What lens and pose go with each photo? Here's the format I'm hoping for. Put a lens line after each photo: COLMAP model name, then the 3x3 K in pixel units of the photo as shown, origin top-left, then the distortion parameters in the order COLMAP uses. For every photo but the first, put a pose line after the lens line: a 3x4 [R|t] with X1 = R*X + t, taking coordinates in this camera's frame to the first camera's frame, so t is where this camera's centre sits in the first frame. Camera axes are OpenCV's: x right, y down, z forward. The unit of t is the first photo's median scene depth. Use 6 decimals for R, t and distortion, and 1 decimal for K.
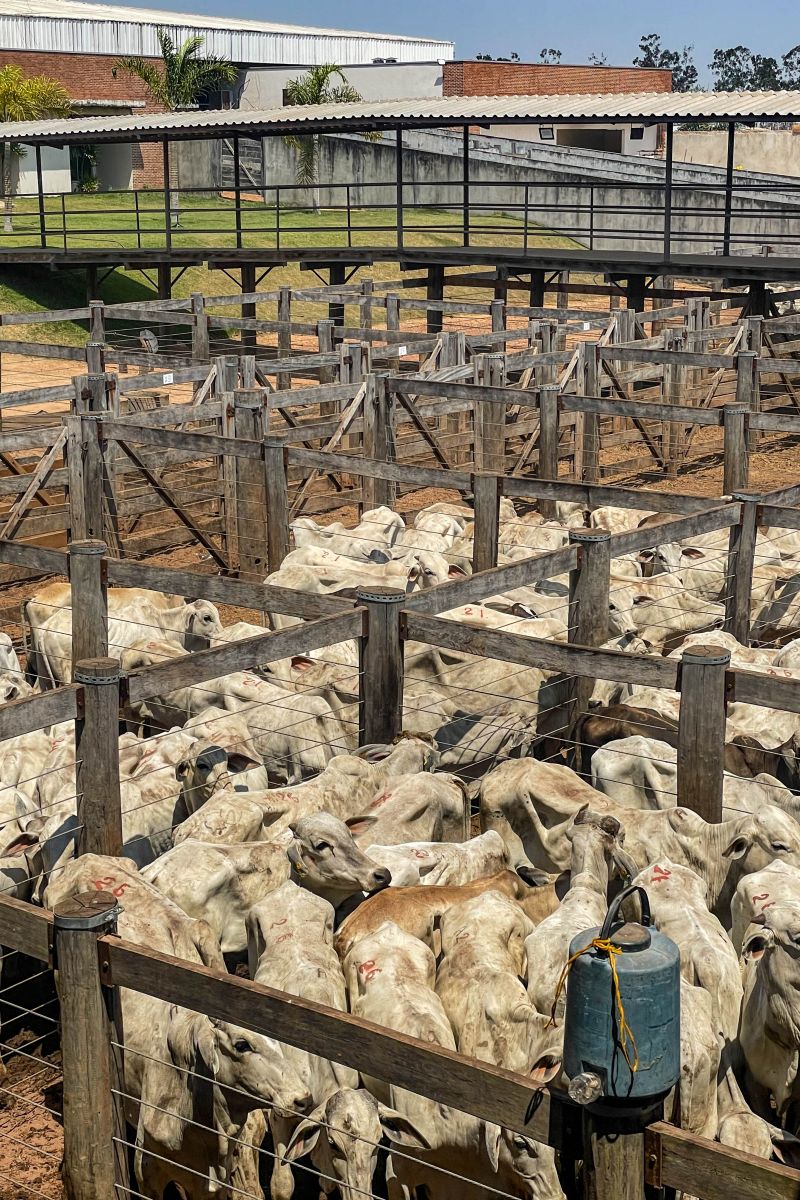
lens RADIAL K [[1956.6, 0, 400.0], [0, 1956.6, 600.0], [0, 0, 1]] dist [0.206392, -0.054871]
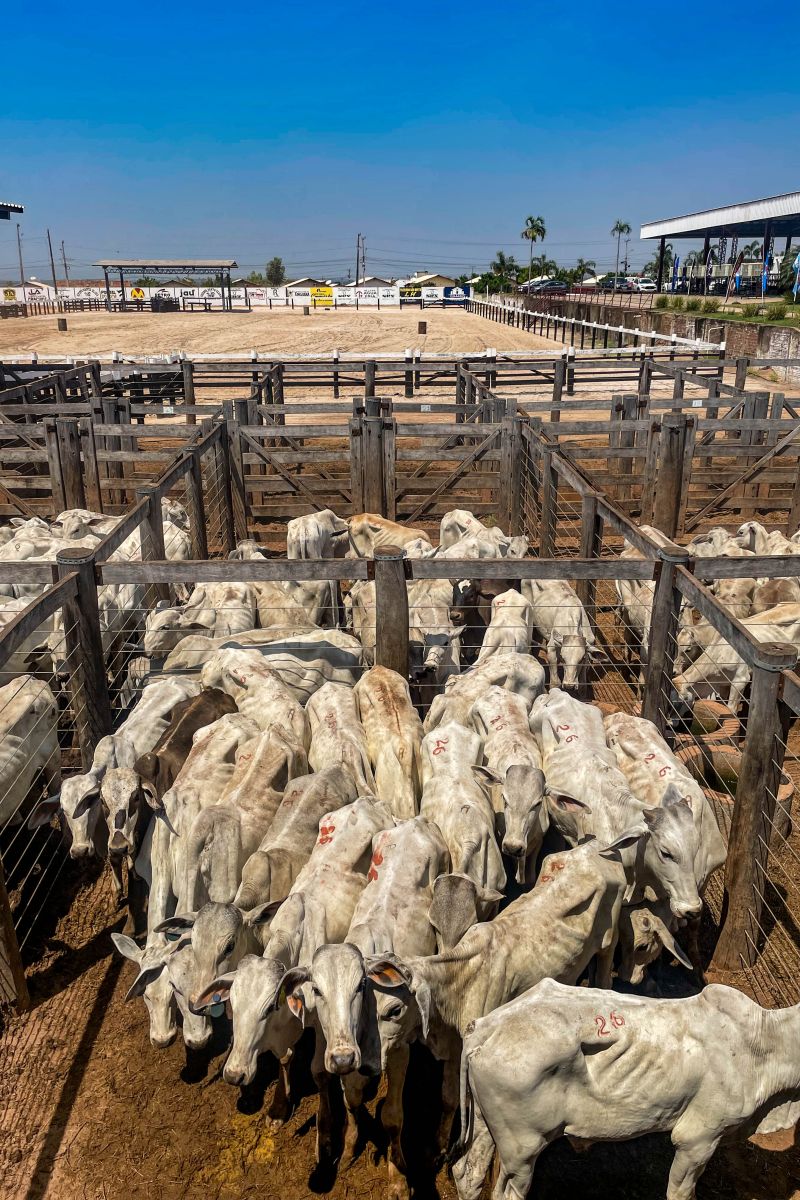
lens RADIAL K [[896.7, 0, 406.5], [0, 896.7, 608.3], [0, 0, 1]] dist [0.065431, -0.056194]
pose [[0.639850, 0.260310, -0.723070, 0.177825], [-0.168422, 0.965511, 0.198552, -0.038766], [0.749817, -0.005262, 0.661624, 0.235374]]
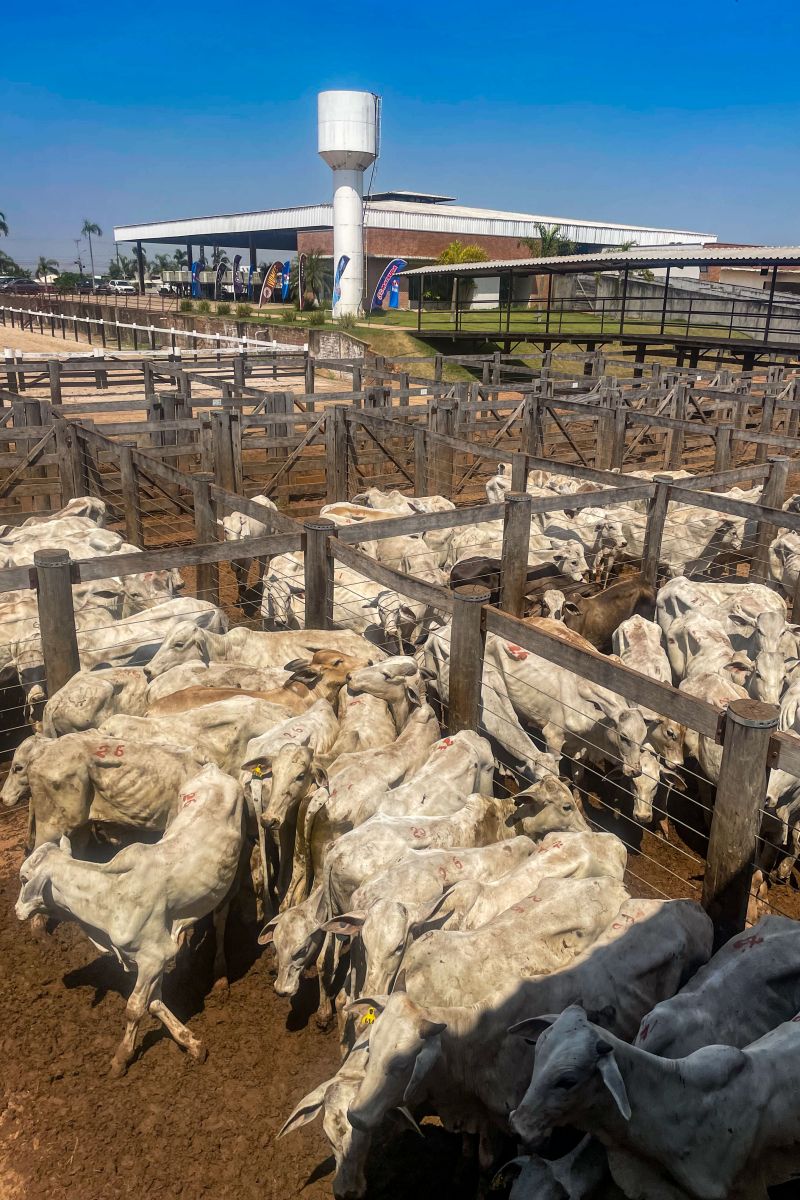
lens RADIAL K [[896.7, 0, 406.5], [0, 896.7, 608.3], [0, 0, 1]] dist [0.065431, -0.056194]
pose [[0.953729, 0.121833, -0.274876, 0.077707], [-0.090883, 0.988274, 0.122698, -0.008994], [0.286601, -0.092039, 0.953619, 0.109257]]
